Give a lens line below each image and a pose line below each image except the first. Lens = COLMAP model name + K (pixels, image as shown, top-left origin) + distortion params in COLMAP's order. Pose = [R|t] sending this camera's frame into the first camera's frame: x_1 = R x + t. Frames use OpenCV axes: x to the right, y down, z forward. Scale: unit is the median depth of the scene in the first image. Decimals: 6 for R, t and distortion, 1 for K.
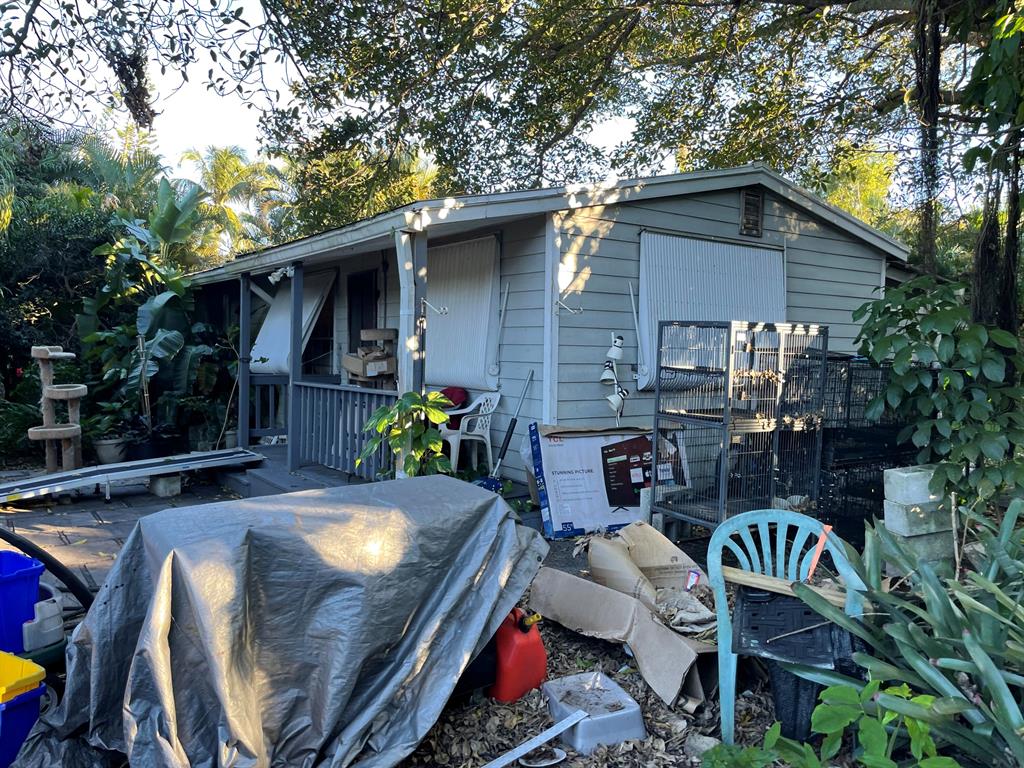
lens RADIAL K [[789.3, 0, 514.2], [0, 789.3, 386.7], [0, 0, 1]] dist [0.097329, 0.002681]
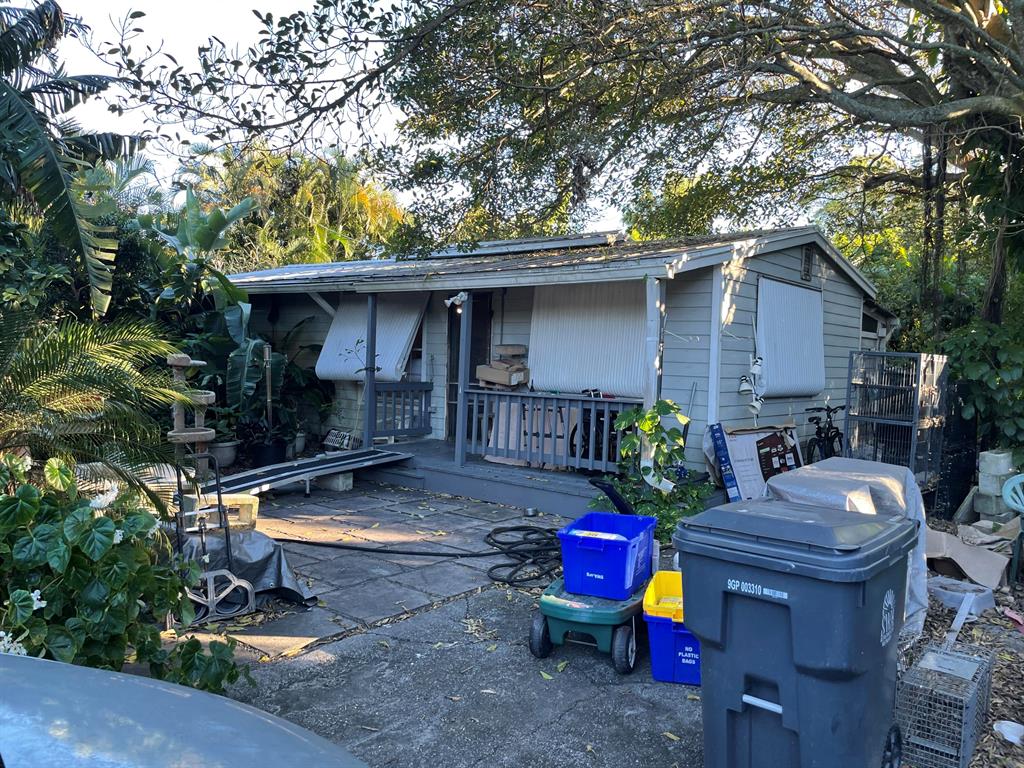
lens RADIAL K [[789.3, 0, 508.1], [0, 789.3, 381.5], [0, 0, 1]] dist [0.097329, 0.002681]
pose [[0.968147, 0.006259, 0.250304, -0.596343], [-0.003349, 0.999922, -0.012050, -0.005687], [-0.250359, 0.010828, 0.968092, -0.176646]]
